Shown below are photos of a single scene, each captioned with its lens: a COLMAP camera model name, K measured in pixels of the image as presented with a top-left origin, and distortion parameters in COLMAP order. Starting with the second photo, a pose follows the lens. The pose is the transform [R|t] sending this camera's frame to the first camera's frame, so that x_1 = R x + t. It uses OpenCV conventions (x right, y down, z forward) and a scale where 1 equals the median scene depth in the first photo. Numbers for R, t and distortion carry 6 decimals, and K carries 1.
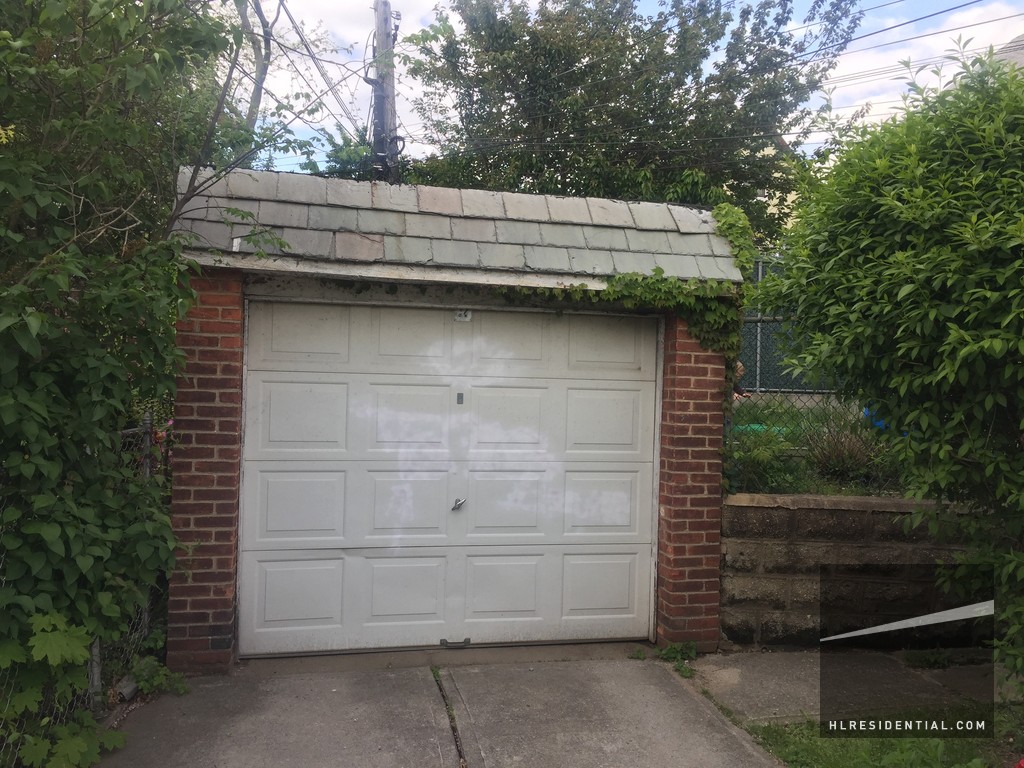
lens RADIAL K [[870.3, 0, 506.1], [0, 870.3, 384.3], [0, 0, 1]] dist [0.077188, -0.099299]
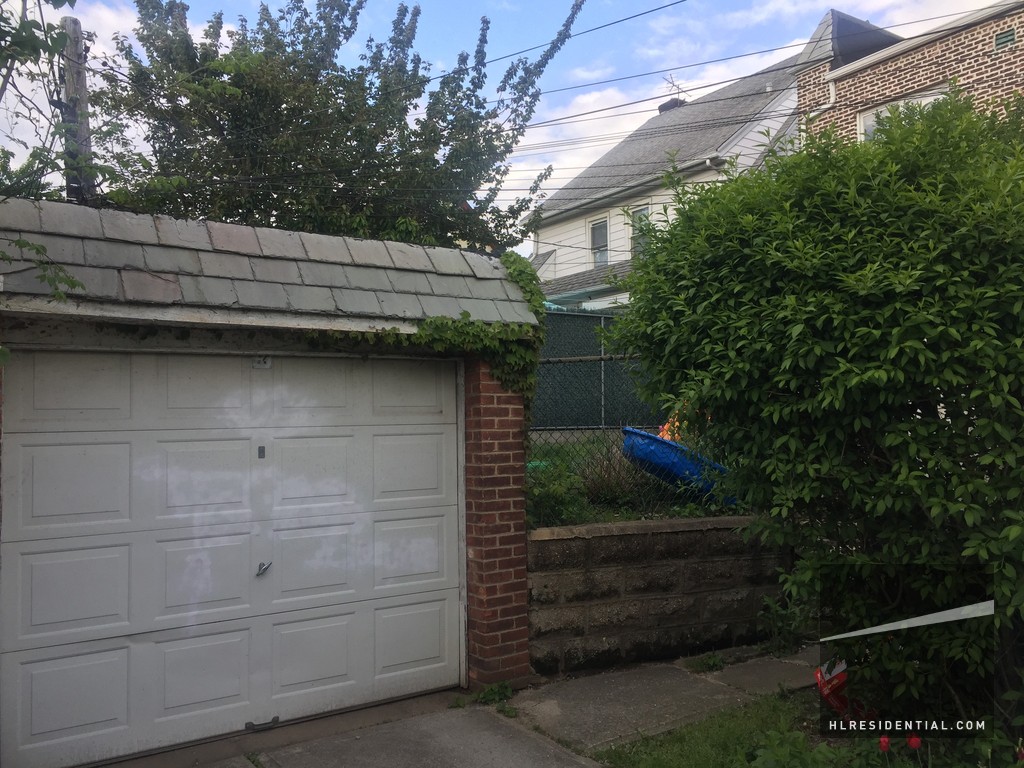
lens RADIAL K [[870.3, 0, 513.4], [0, 870.3, 382.1], [0, 0, 1]] dist [0.077188, -0.099299]
pose [[0.930682, -0.028633, 0.364706, -0.141380], [0.048637, 0.997767, -0.045781, -0.002389], [-0.362581, 0.060346, 0.929997, 0.040549]]
